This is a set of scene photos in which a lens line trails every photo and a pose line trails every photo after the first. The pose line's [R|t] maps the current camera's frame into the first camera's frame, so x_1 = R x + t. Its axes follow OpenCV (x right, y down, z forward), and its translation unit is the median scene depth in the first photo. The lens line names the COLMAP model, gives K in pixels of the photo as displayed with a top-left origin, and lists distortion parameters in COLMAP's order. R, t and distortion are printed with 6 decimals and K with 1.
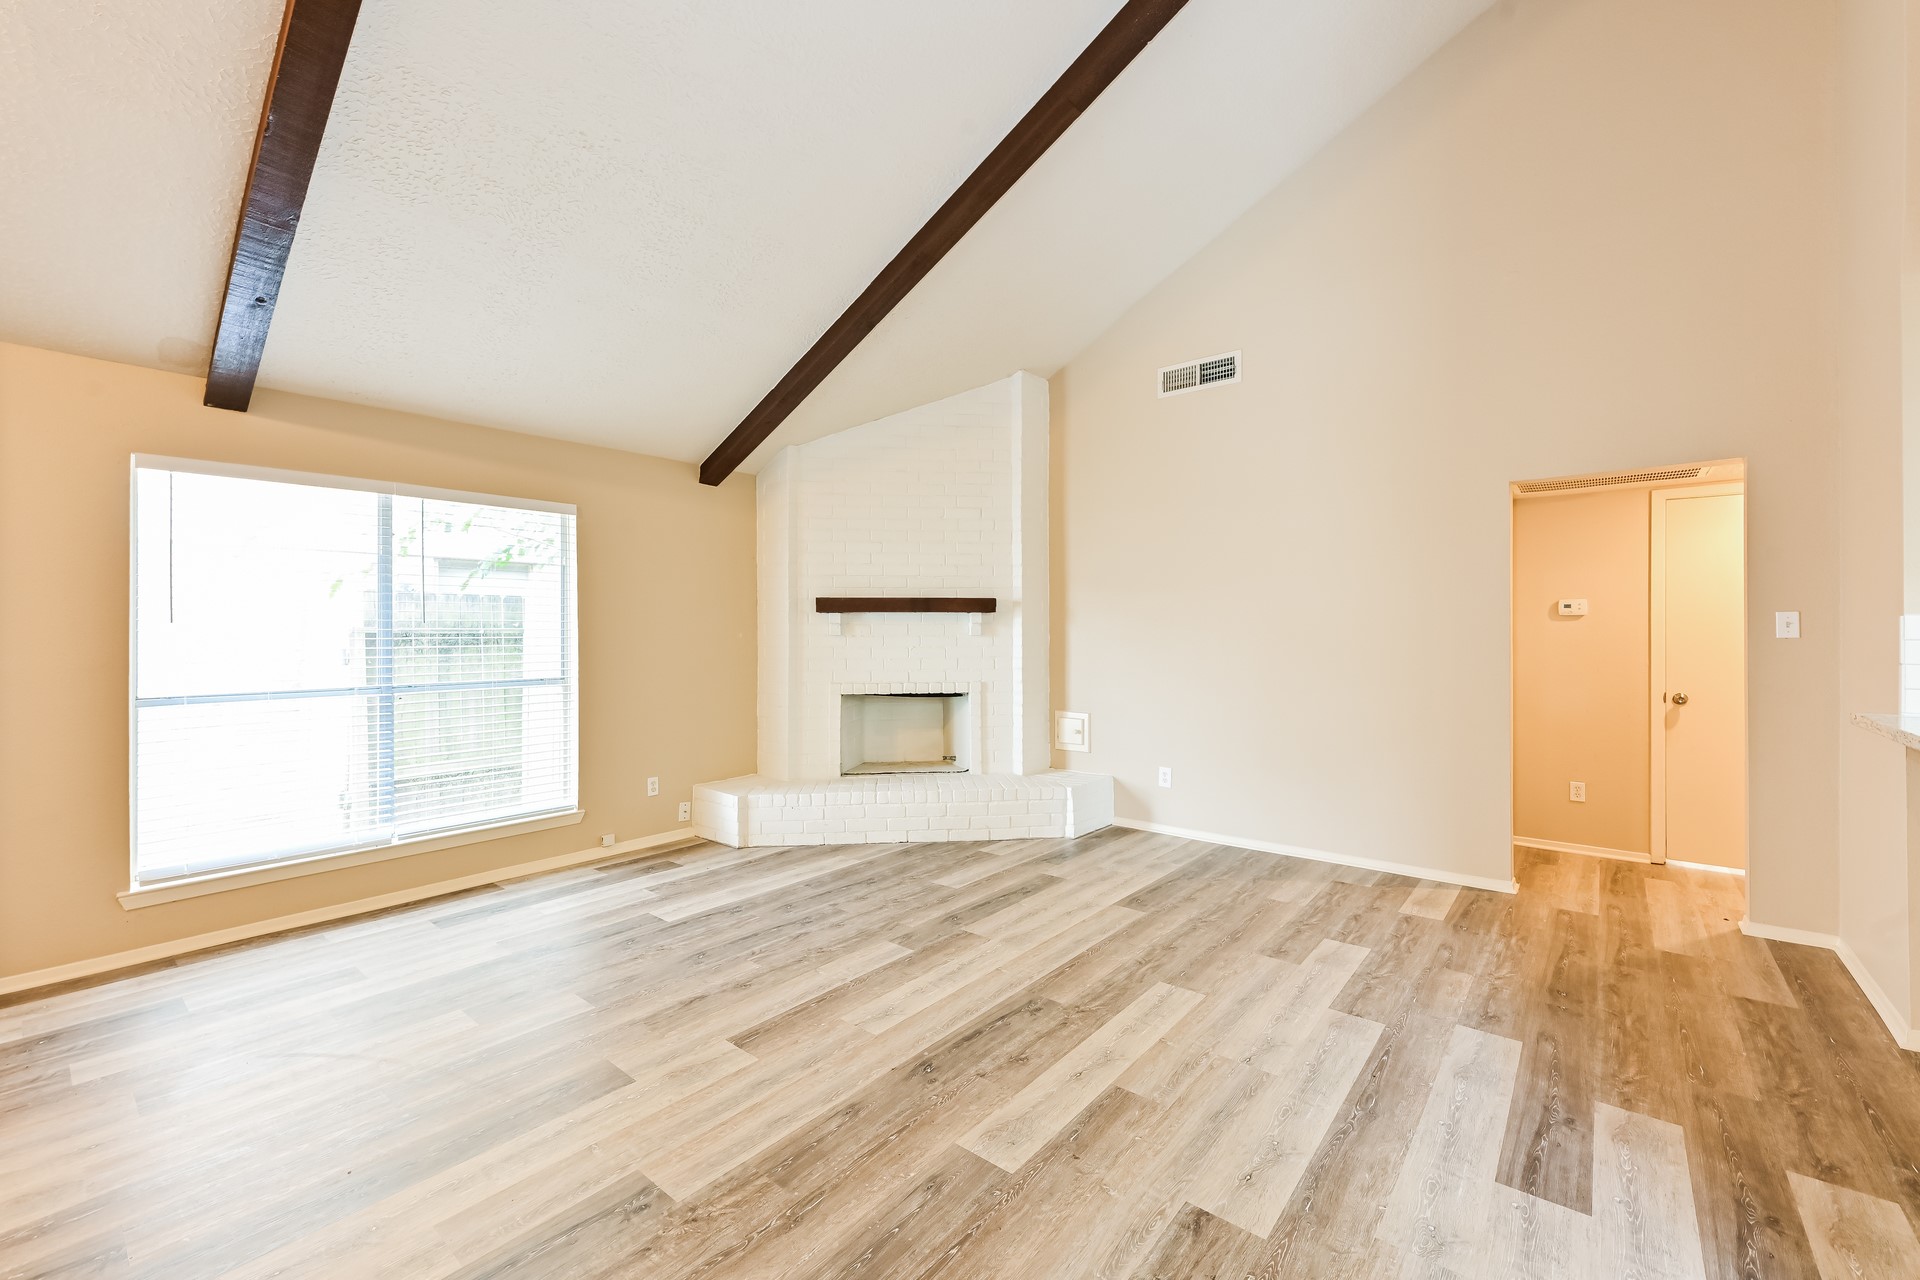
lens RADIAL K [[796.8, 0, 963.6], [0, 796.8, 627.2], [0, 0, 1]] dist [-0.001717, -0.000191]
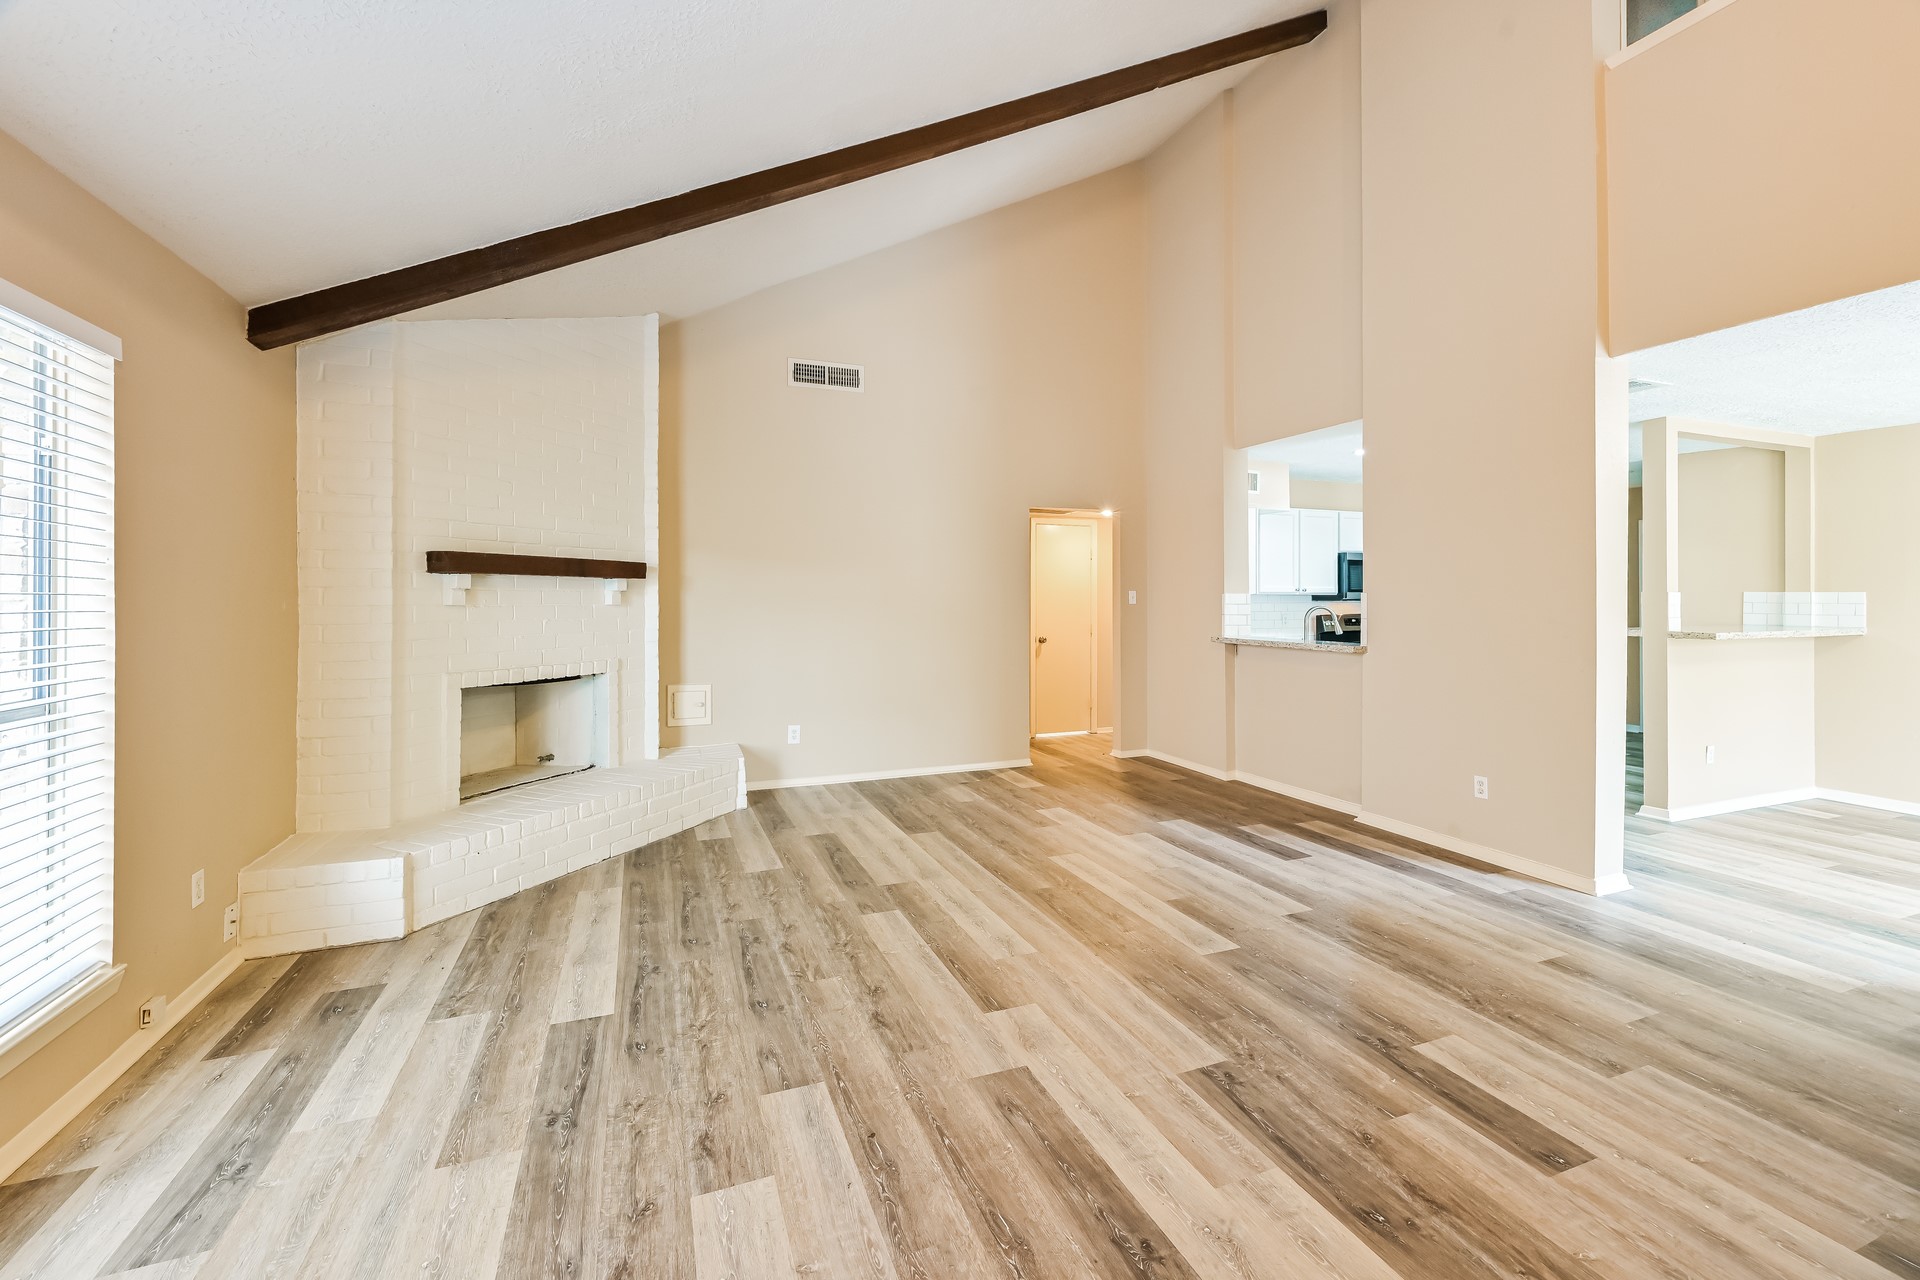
lens RADIAL K [[795.2, 0, 964.1], [0, 795.2, 595.9], [0, 0, 1]] dist [0.000717, -0.000058]
pose [[0.474668, 0.005667, 0.880146, -0.793874], [-0.004380, 0.999982, -0.004076, 0.002982], [-0.880154, -0.001920, 0.474685, 0.372654]]
